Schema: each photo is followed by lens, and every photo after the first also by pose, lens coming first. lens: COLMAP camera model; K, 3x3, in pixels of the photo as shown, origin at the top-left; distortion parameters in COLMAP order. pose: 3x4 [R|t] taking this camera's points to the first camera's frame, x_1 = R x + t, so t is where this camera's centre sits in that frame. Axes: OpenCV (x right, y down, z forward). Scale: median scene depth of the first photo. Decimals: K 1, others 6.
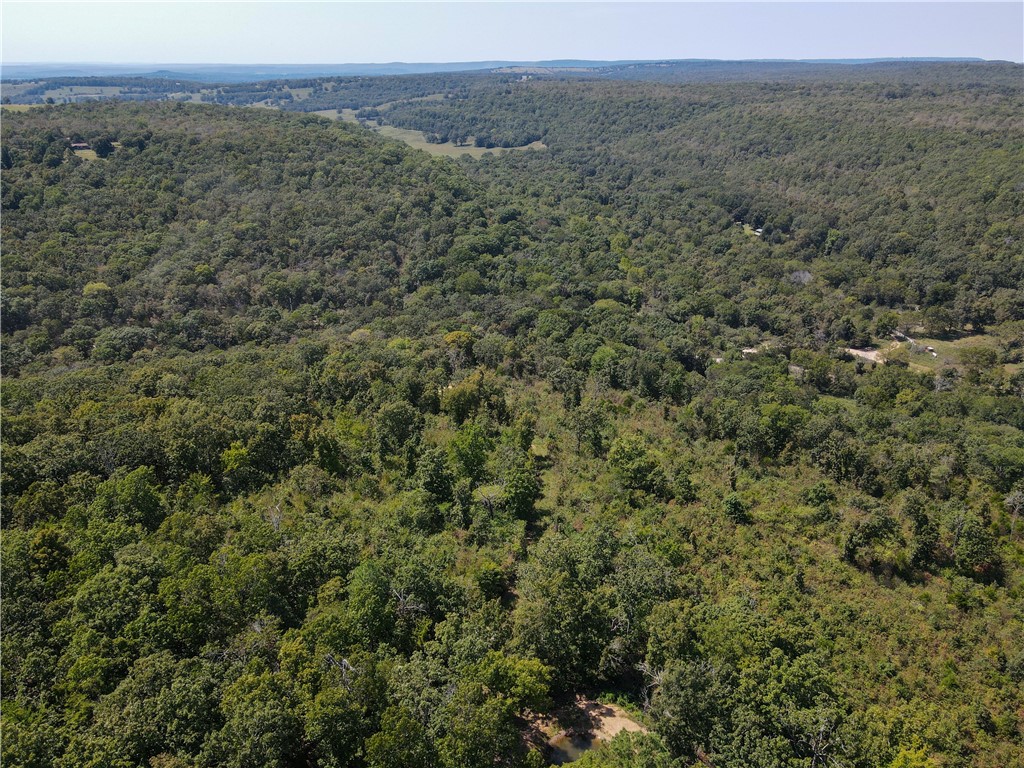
lens RADIAL K [[755.2, 0, 513.7], [0, 755.2, 376.5], [0, 0, 1]] dist [0.023454, -0.004659]
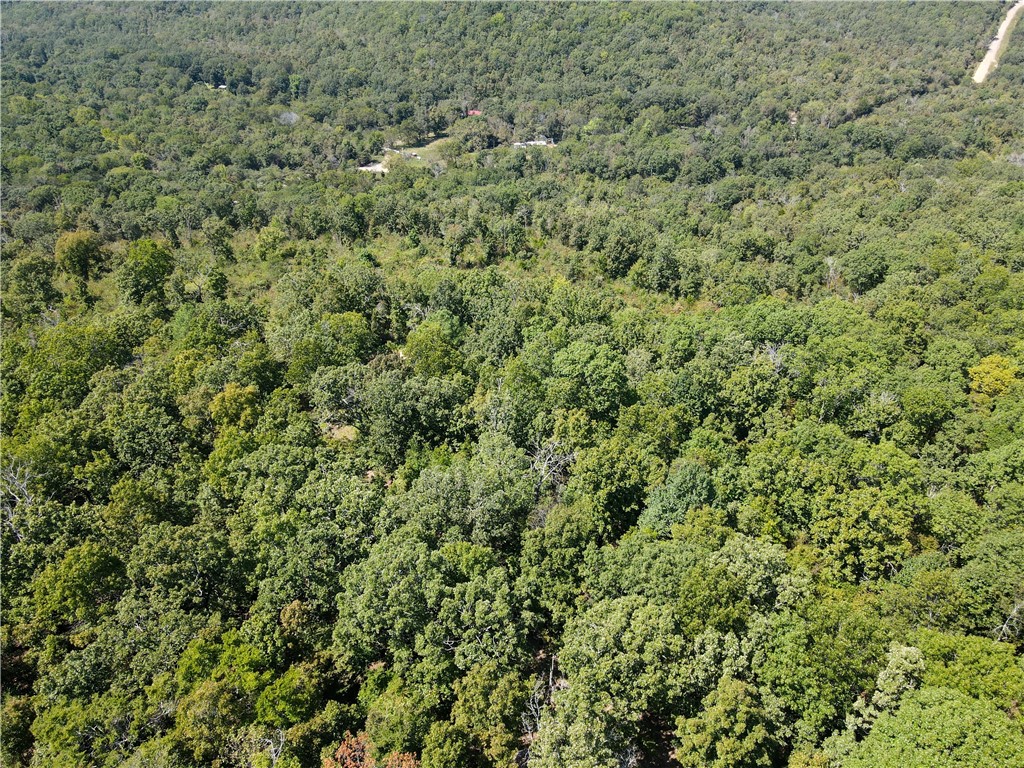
lens RADIAL K [[755.2, 0, 512.2], [0, 755.2, 383.1], [0, 0, 1]] dist [0.023454, -0.004659]
pose [[0.752142, -0.353729, 0.556019, -0.115765], [0.263219, 0.934762, 0.238614, 0.047369], [-0.604150, -0.033116, 0.796182, -0.065354]]
